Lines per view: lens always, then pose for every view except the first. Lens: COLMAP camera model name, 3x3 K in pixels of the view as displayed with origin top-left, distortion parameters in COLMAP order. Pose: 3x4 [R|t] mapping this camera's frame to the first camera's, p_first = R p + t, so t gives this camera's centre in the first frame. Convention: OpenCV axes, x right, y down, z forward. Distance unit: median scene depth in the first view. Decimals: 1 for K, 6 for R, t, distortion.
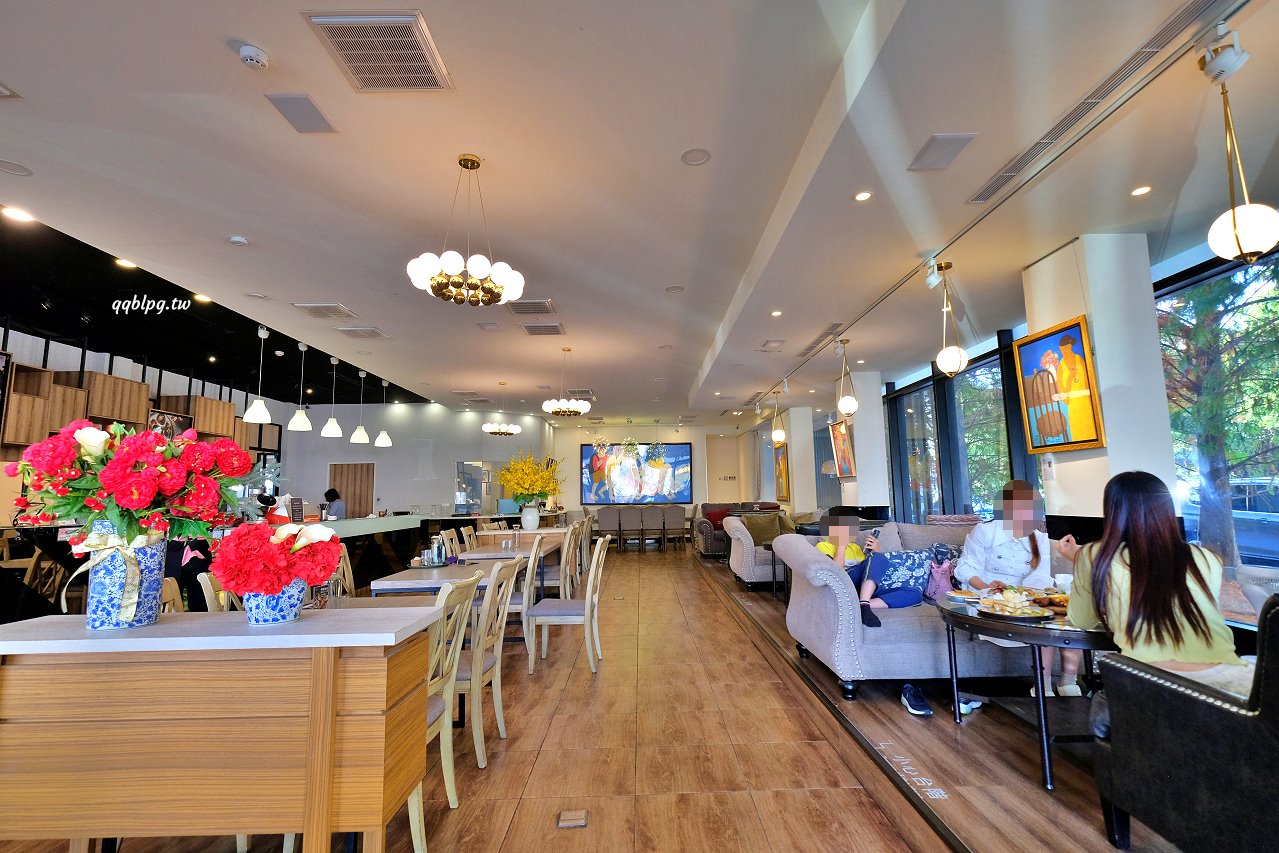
lens RADIAL K [[614.7, 0, 639.5], [0, 614.7, 426.5], [0, 0, 1]] dist [0.012189, -0.000400]
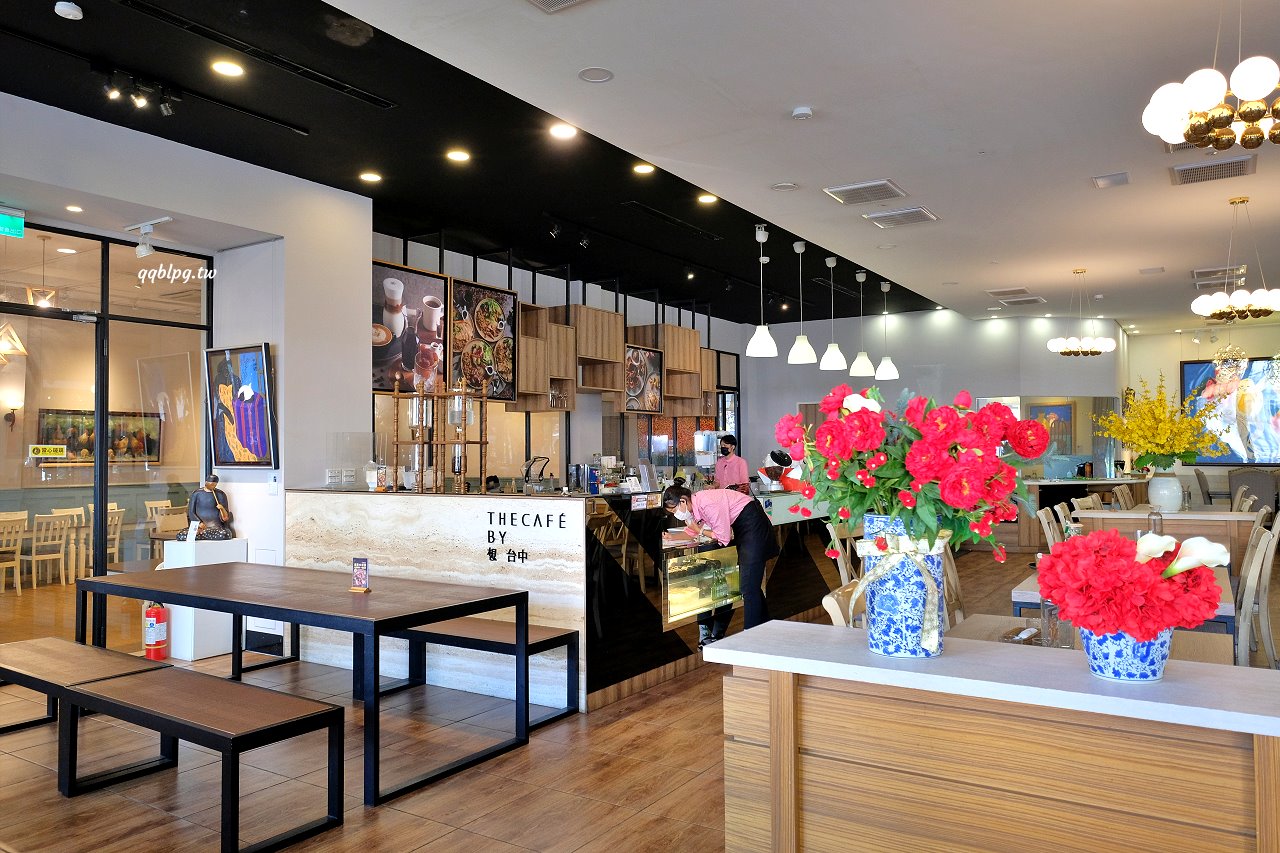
lens RADIAL K [[914.2, 0, 640.0], [0, 914.2, 426.5], [0, 0, 1]] dist [0.018537, 0.000237]
pose [[0.849480, -0.004422, -0.527603, -0.508473], [0.055596, 0.995148, 0.081173, -0.065470], [0.524684, -0.098288, 0.845604, -0.101353]]
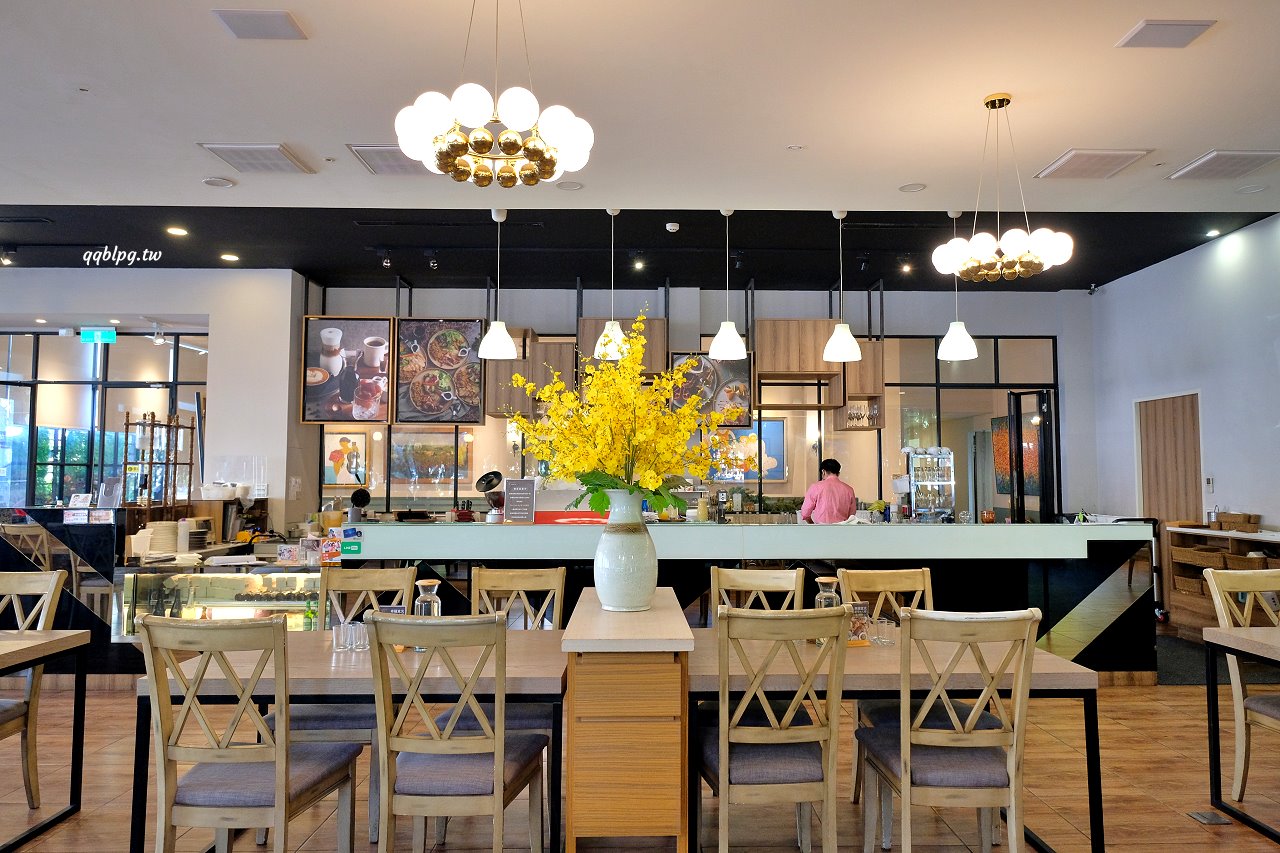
lens RADIAL K [[856.1, 0, 640.0], [0, 856.1, 426.5], [0, 0, 1]] dist [0.005937, 0.001608]
pose [[0.031961, -0.042862, -0.998570, 0.795782], [0.114054, 0.992710, -0.038960, 0.361697], [0.992960, -0.112645, 0.036616, 3.550389]]
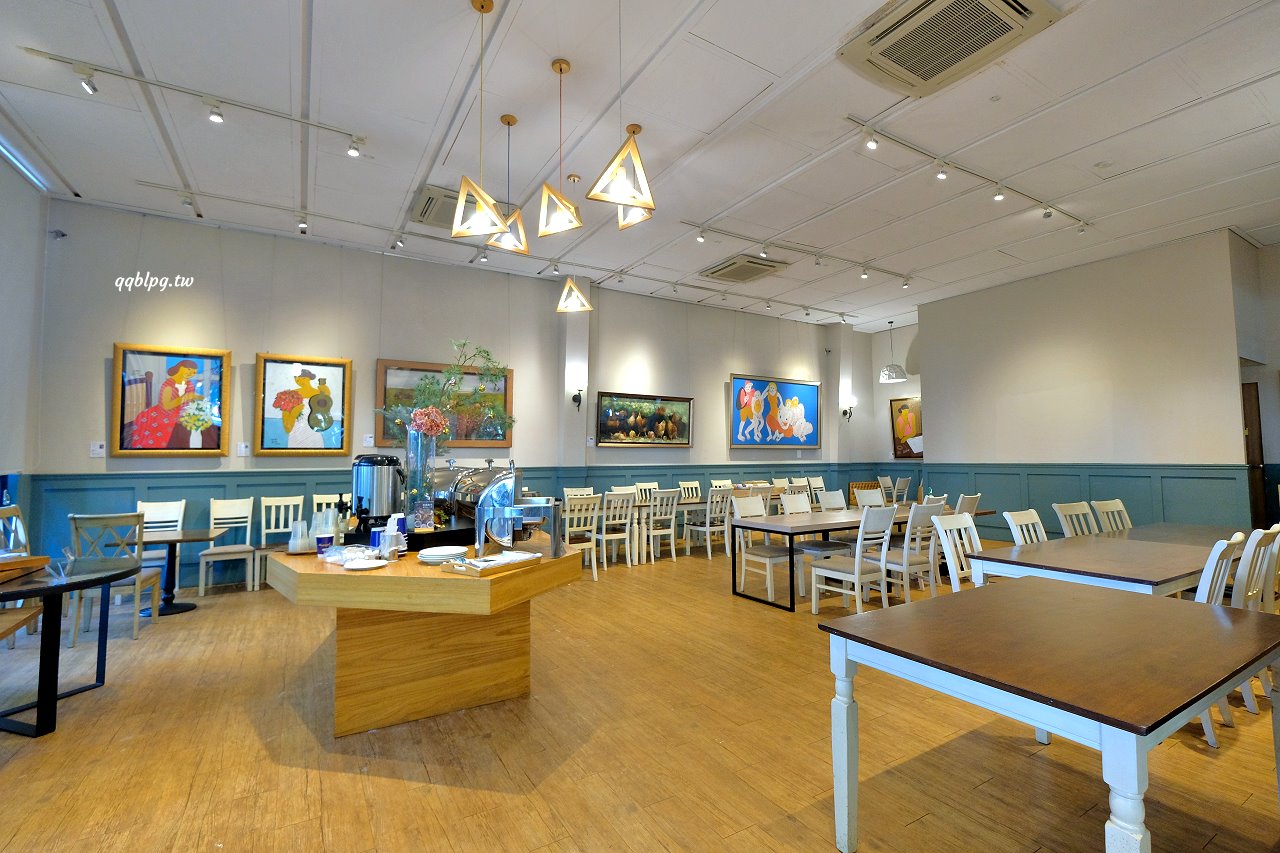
lens RADIAL K [[563.6, 0, 640.0], [0, 563.6, 426.5], [0, 0, 1]] dist [-0.000299, -0.000054]
pose [[0.527453, -0.038079, -0.848730, -3.605369], [0.096659, 0.995198, 0.015419, 0.282144], [0.844068, -0.090170, 0.528601, 1.015262]]
